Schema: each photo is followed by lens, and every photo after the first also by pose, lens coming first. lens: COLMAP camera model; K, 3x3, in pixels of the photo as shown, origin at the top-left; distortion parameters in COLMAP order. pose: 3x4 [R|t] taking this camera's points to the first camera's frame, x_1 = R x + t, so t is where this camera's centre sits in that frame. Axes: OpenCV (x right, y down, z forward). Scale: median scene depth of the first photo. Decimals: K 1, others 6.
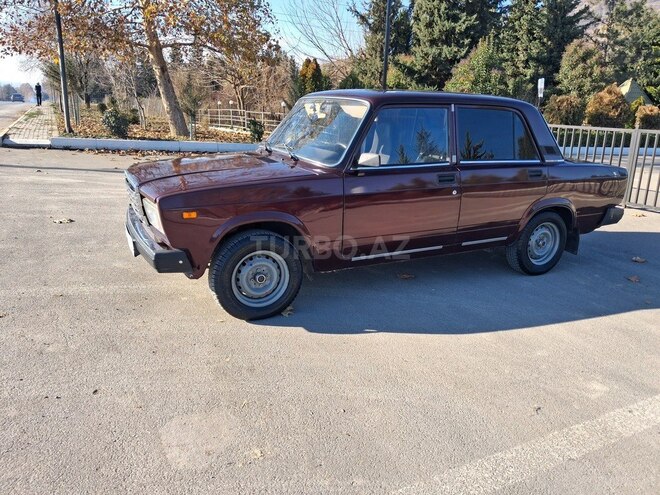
lens RADIAL K [[519.2, 0, 330.0], [0, 519.2, 247.5], [0, 0, 1]] dist [0.151555, -0.195042]
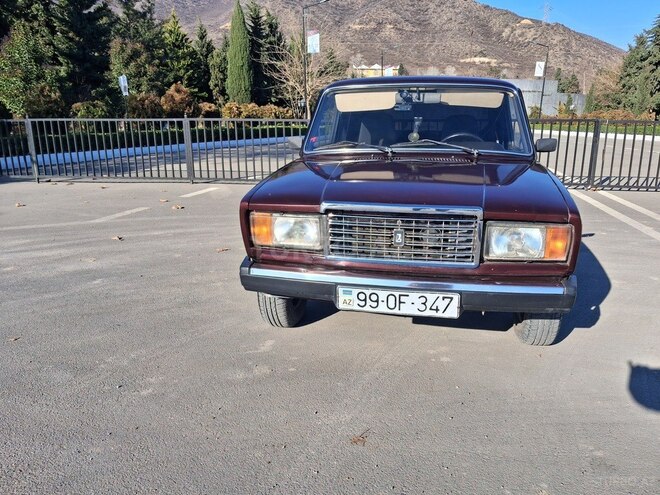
lens RADIAL K [[549.1, 0, 330.0], [0, 549.1, 247.5], [0, 0, 1]] dist [0.001780, 0.003452]
pose [[0.574953, -0.220656, 0.787871, -0.188019], [0.235371, 0.966848, 0.099019, -0.030576], [-0.783601, 0.128510, 0.607828, 0.148917]]
